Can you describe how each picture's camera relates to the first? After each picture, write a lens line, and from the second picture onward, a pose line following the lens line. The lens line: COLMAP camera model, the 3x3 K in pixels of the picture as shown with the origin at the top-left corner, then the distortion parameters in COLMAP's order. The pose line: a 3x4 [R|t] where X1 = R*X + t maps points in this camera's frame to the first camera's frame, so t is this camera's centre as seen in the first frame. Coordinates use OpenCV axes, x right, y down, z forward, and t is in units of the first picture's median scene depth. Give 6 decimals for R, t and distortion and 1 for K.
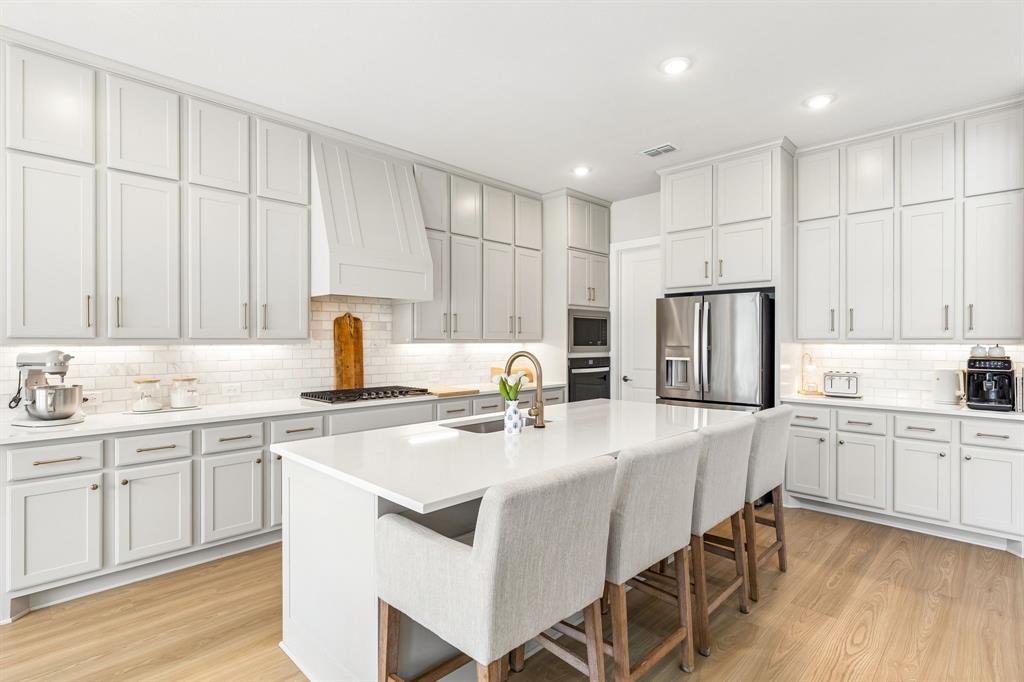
lens RADIAL K [[503.7, 0, 513.4], [0, 503.7, 339.5], [0, 0, 1]] dist [-0.000615, -0.001443]
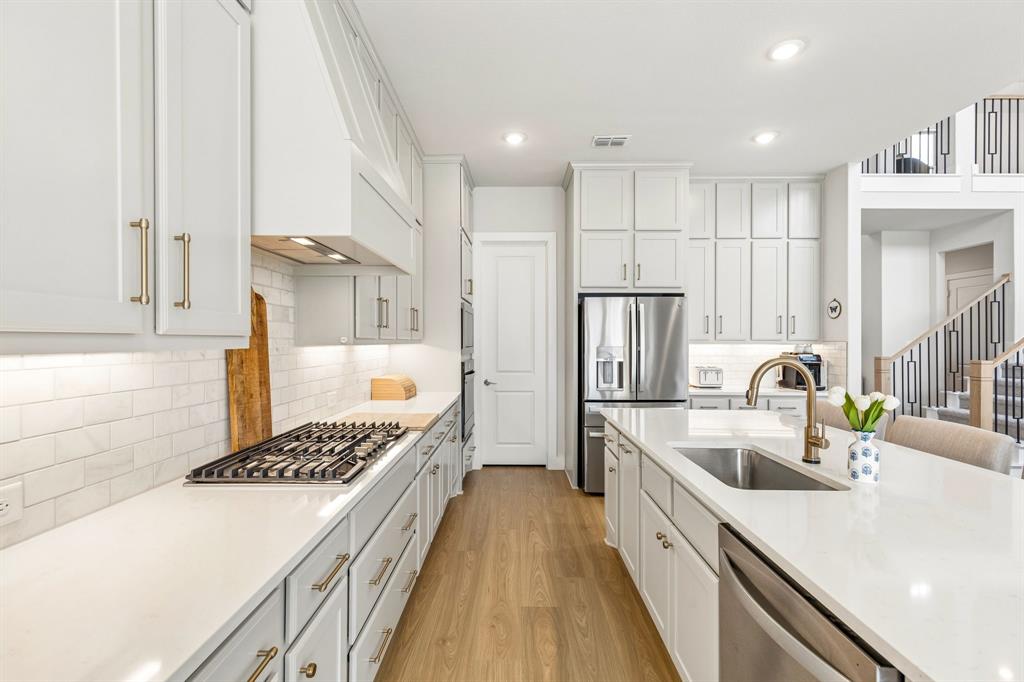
lens RADIAL K [[459.5, 0, 509.4], [0, 459.5, 338.4], [0, 0, 1]] dist [0.001305, -0.000926]
pose [[0.722694, 0.004942, 0.691150, -0.440628], [-0.003335, 0.999988, -0.003662, 0.000525], [-0.691160, 0.000341, 0.722702, 0.499690]]
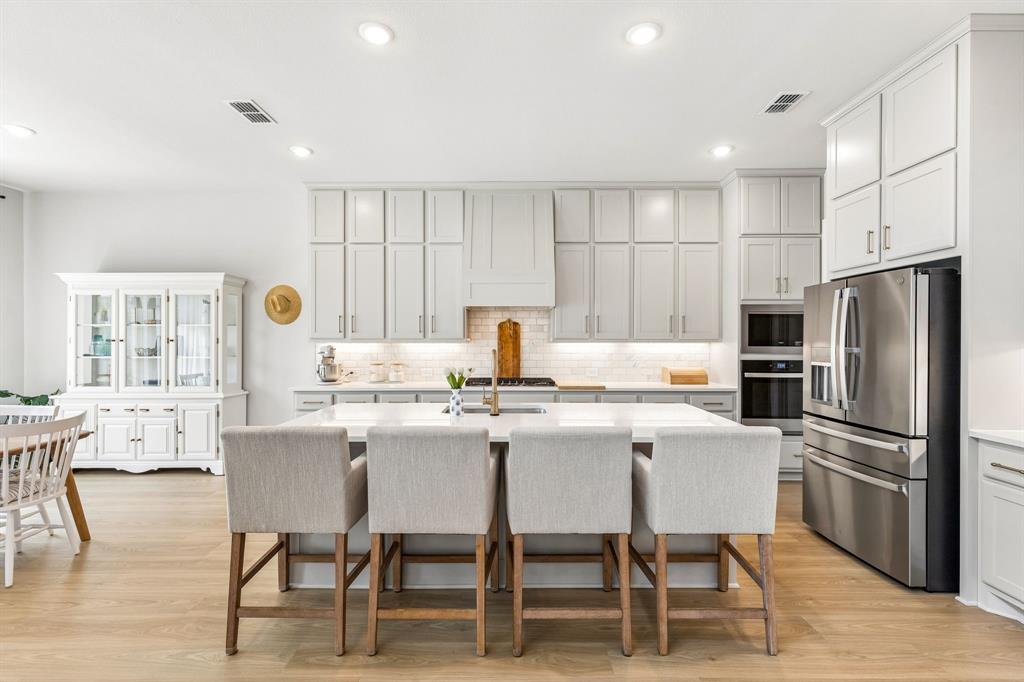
lens RADIAL K [[459.5, 0, 511.2], [0, 459.5, 342.8], [0, 0, 1]] dist [0.001305, -0.000926]
pose [[0.700680, 0.004558, -0.713461, 0.504902], [0.000965, 0.999973, 0.007336, 0.000231], [0.713475, -0.005829, 0.700656, 0.175803]]
